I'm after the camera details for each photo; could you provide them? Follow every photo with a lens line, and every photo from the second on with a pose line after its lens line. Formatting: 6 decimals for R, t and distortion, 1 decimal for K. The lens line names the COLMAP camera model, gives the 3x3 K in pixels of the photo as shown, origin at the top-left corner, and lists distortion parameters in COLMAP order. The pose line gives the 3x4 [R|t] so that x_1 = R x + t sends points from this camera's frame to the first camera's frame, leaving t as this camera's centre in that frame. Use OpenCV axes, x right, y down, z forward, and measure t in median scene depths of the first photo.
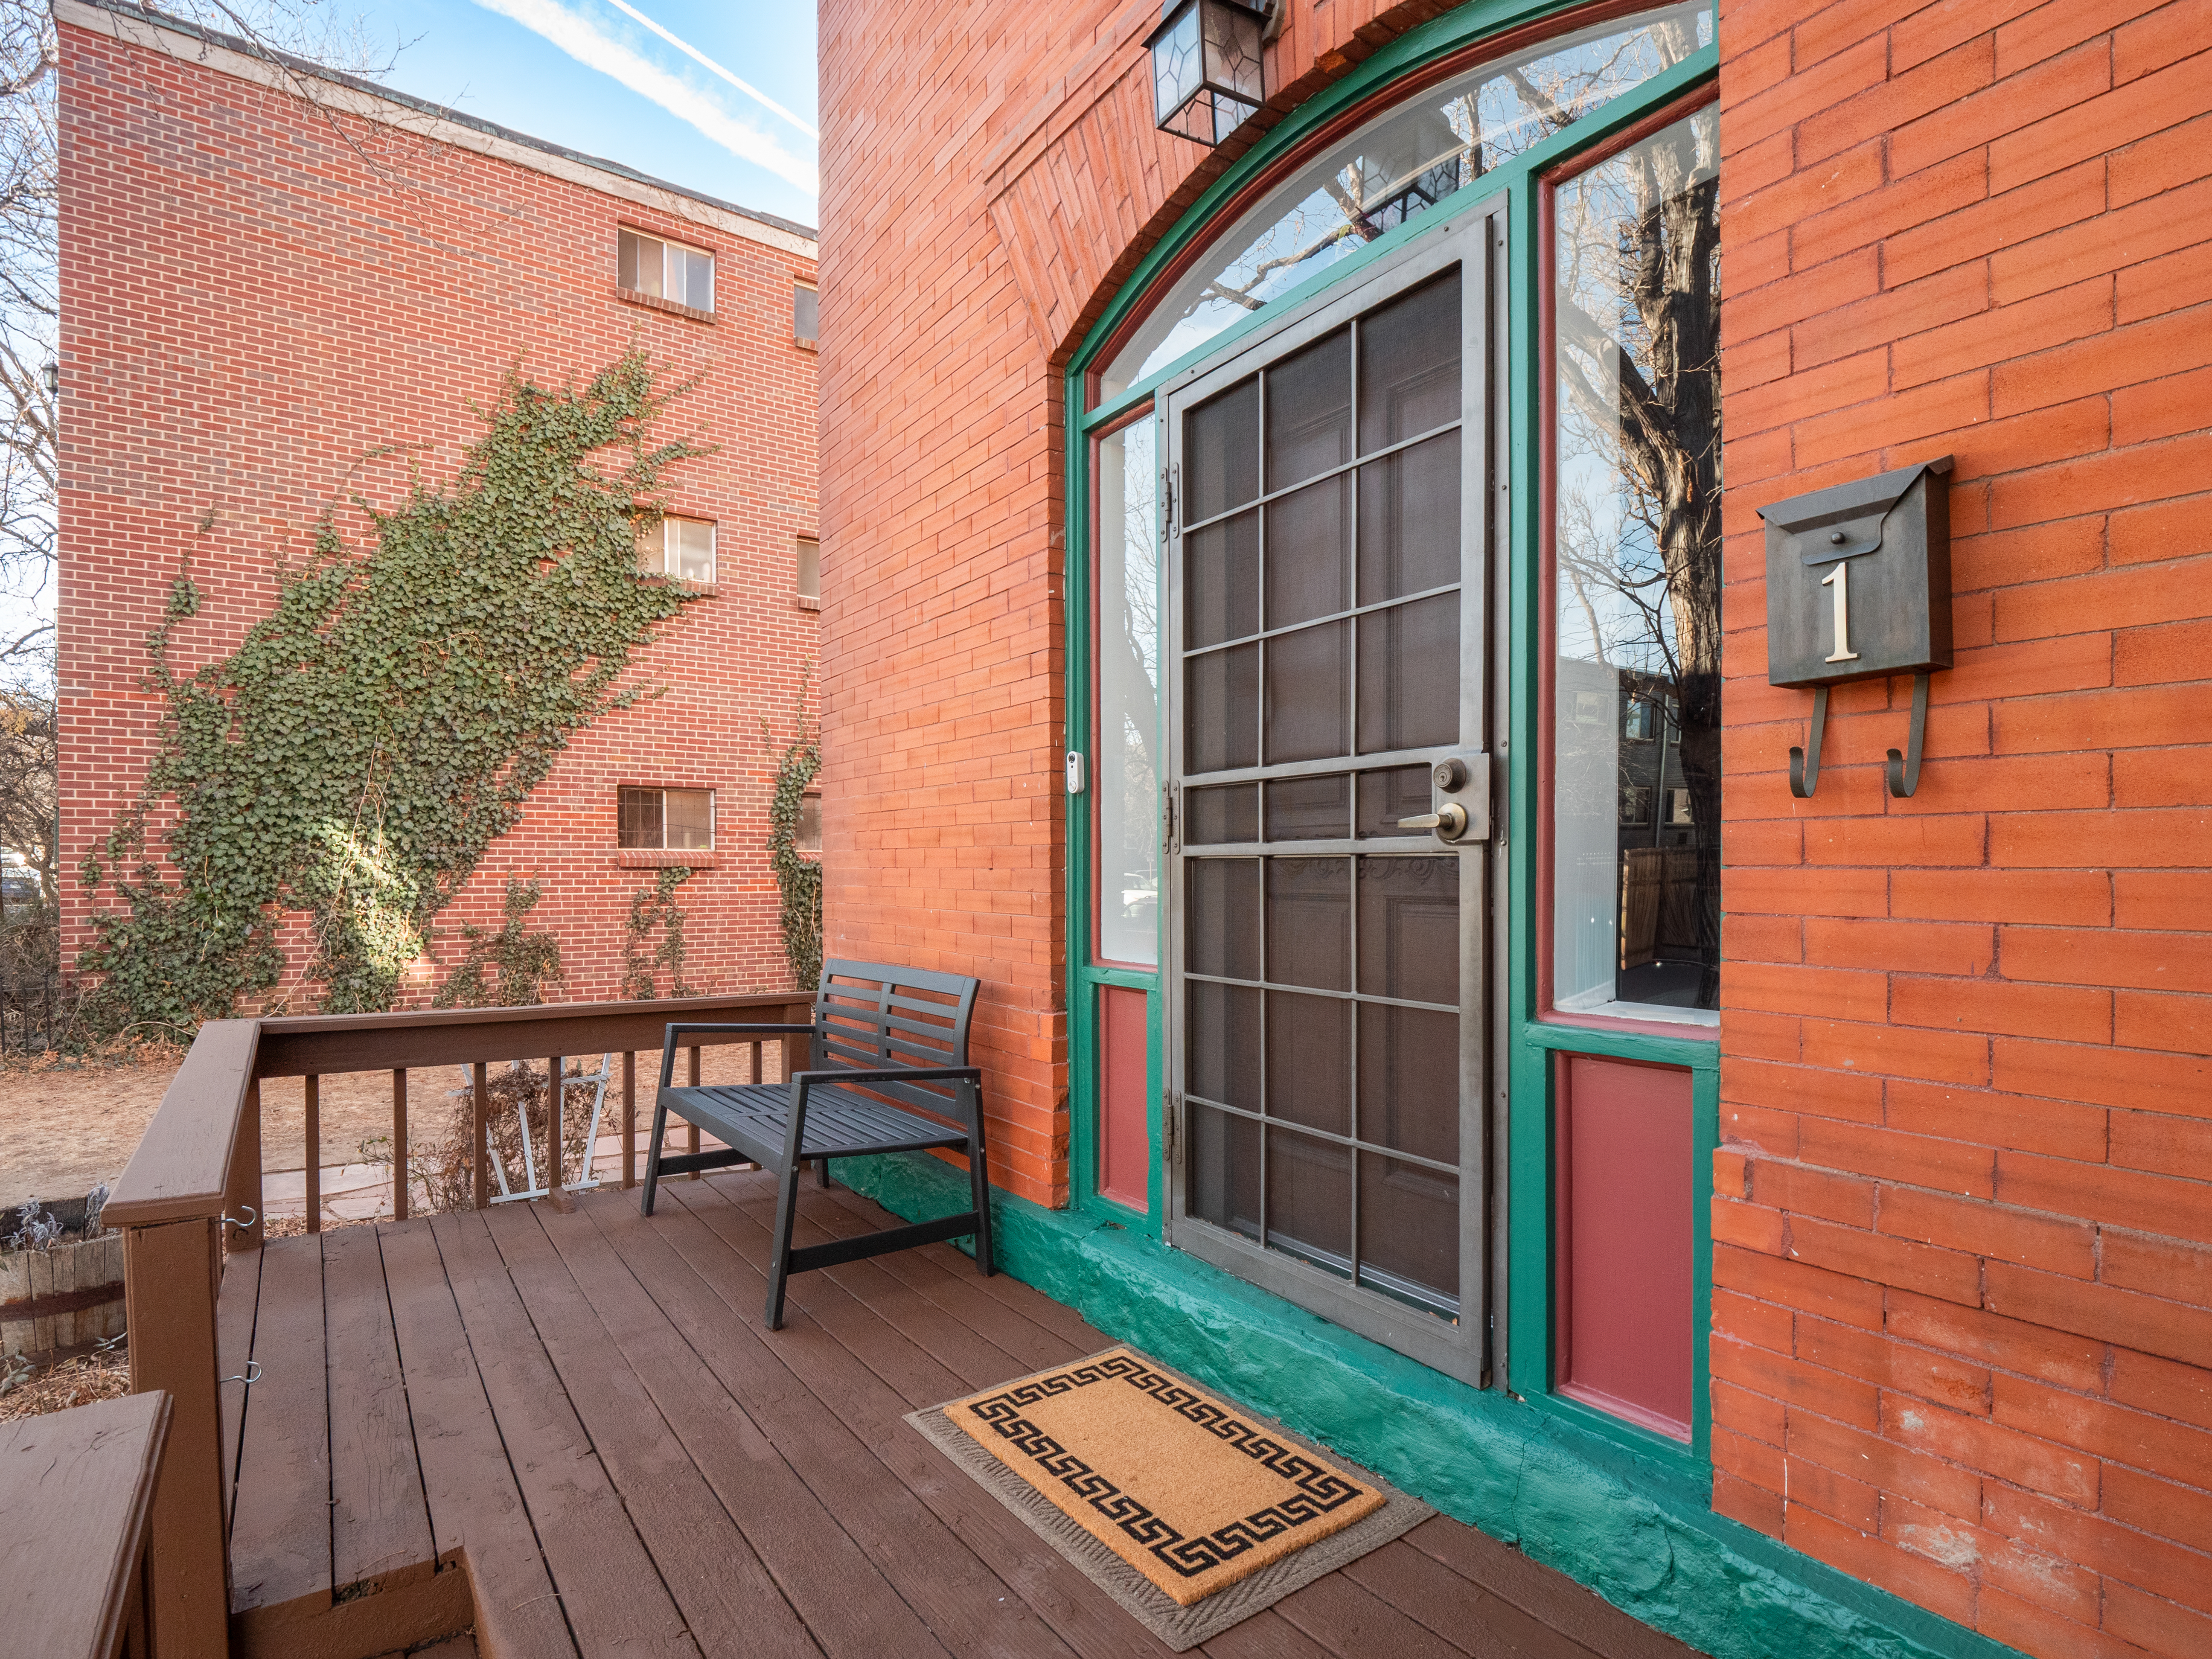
lens RADIAL K [[1103.5, 0, 1105.2], [0, 1103.5, 846.8], [0, 0, 1]] dist [-0.002189, -0.000370]
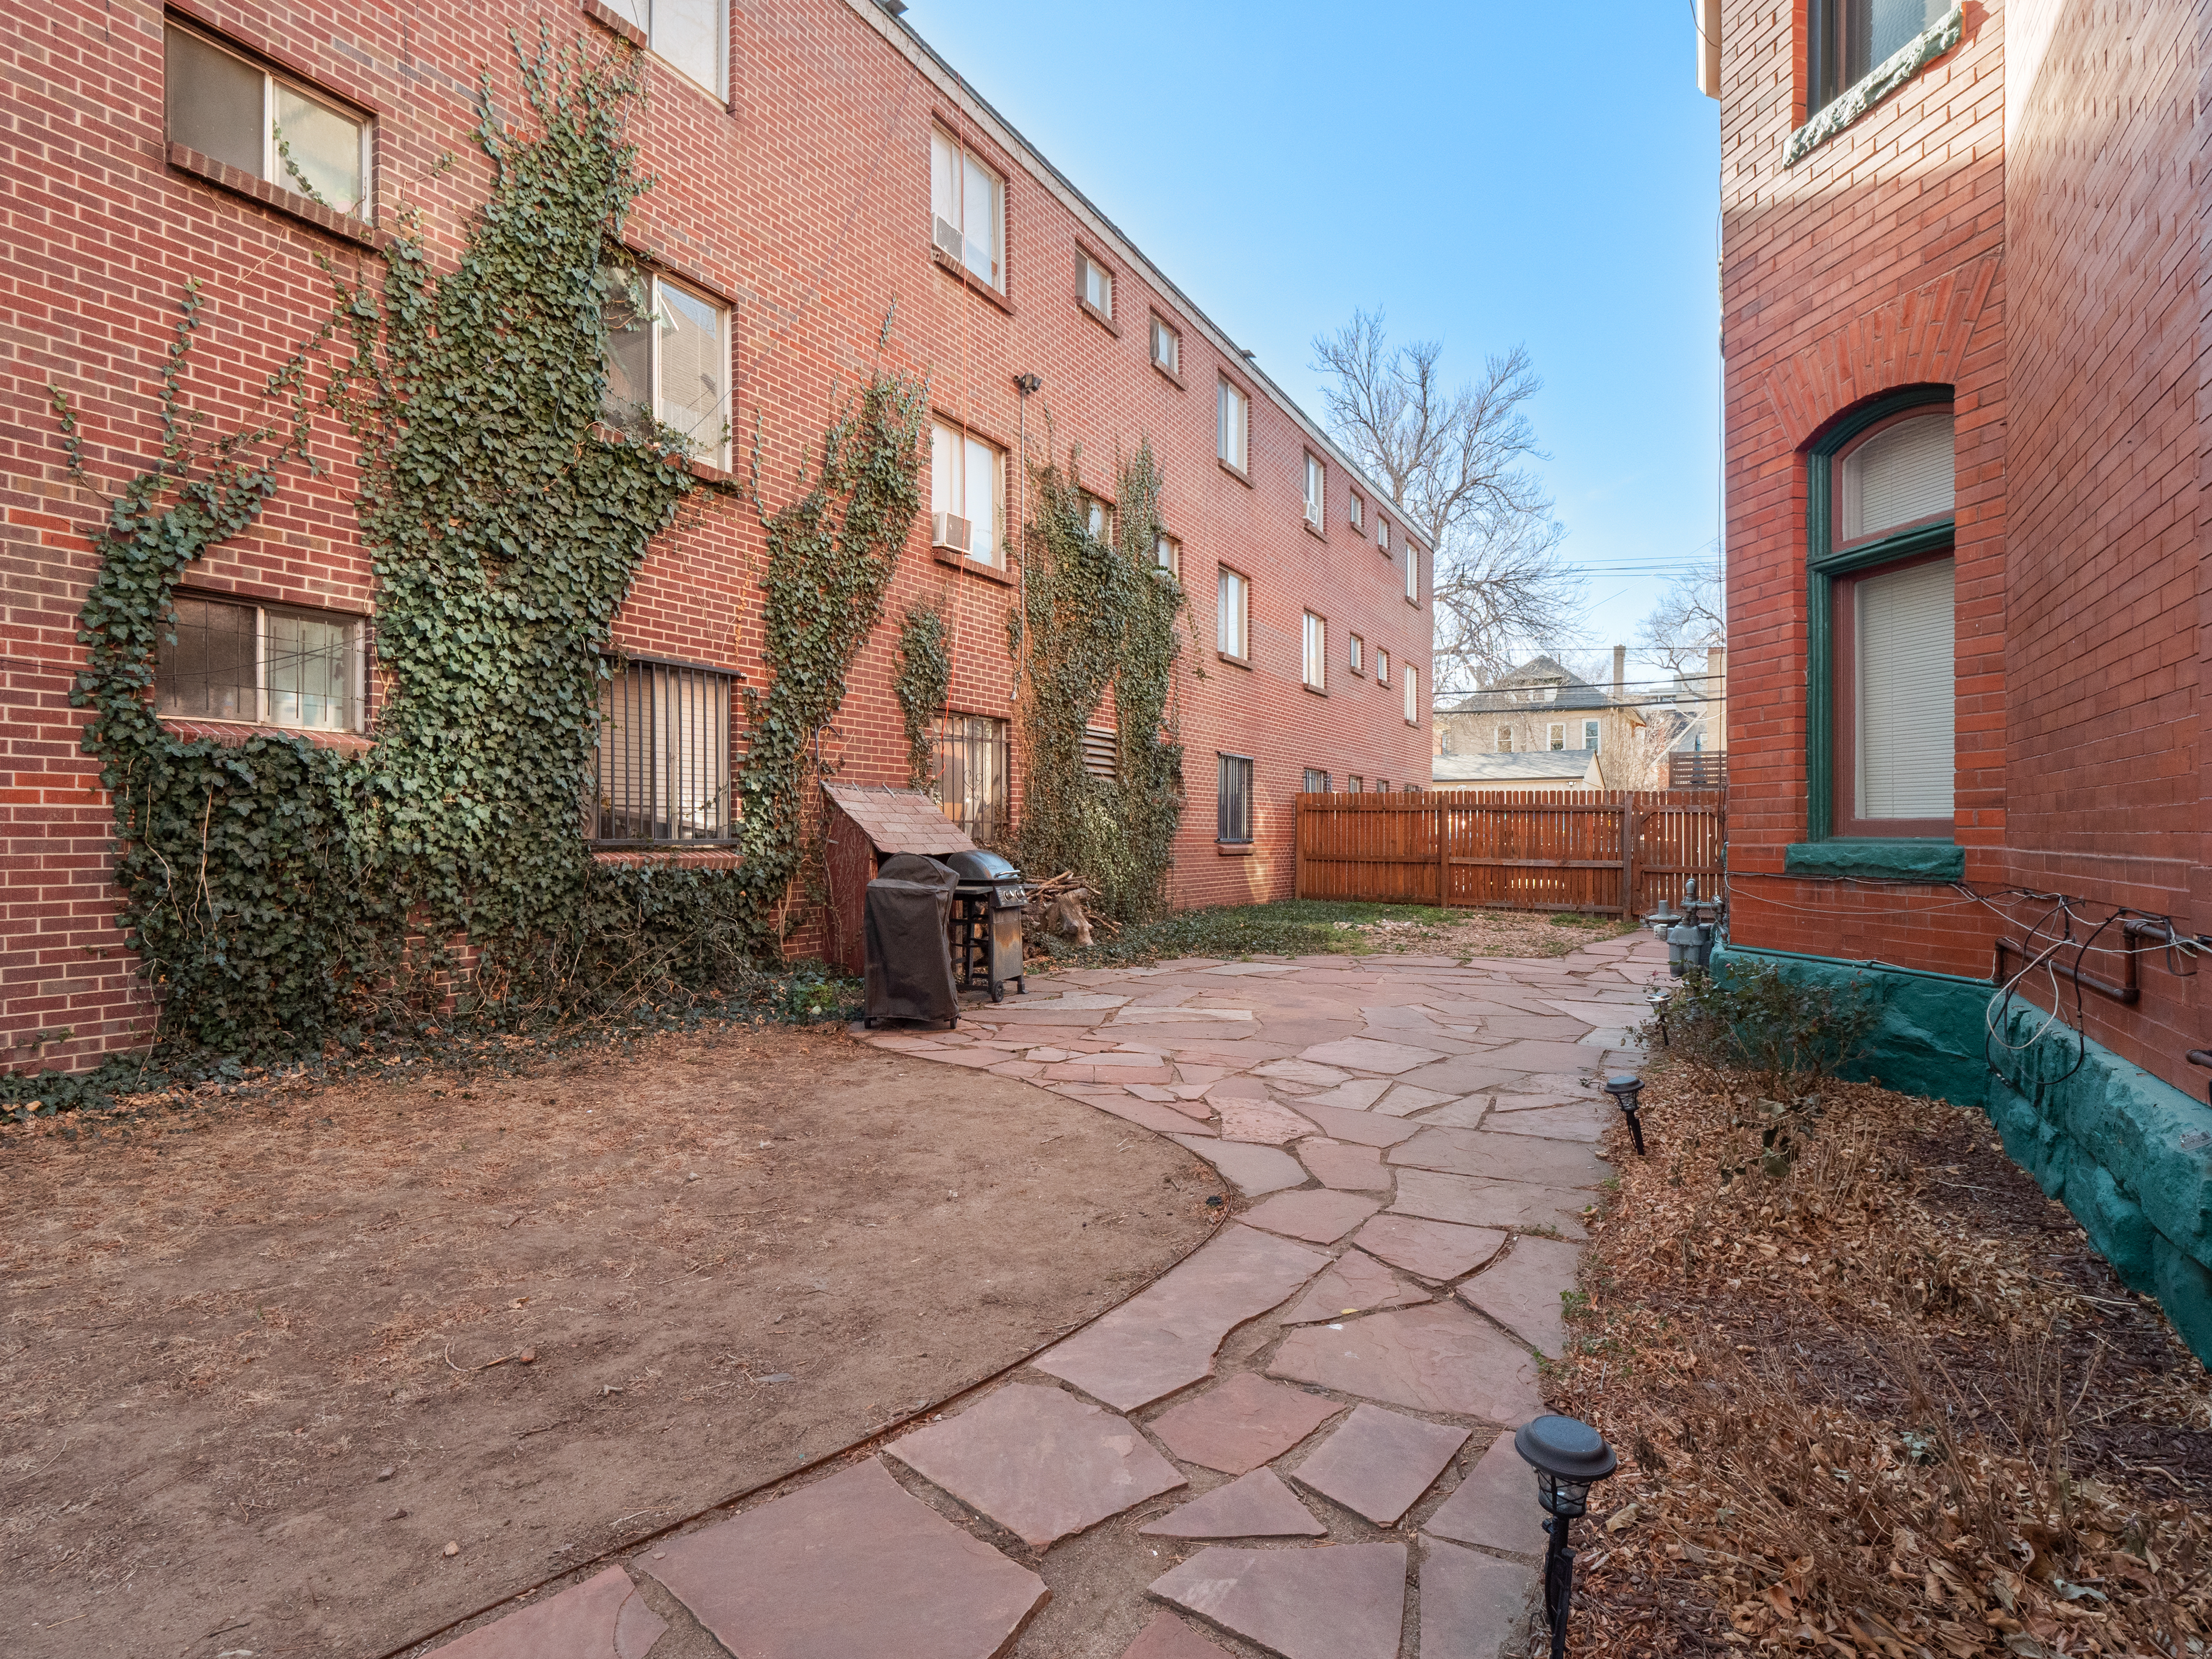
lens RADIAL K [[1103.5, 0, 1104.5], [0, 1103.5, 830.2], [0, 0, 1]] dist [-0.002189, -0.000370]
pose [[0.911693, 0.004289, 0.410850, -0.115746], [-0.006145, 0.999976, 0.003196, 0.045865], [-0.410826, -0.005438, 0.911698, 0.443870]]
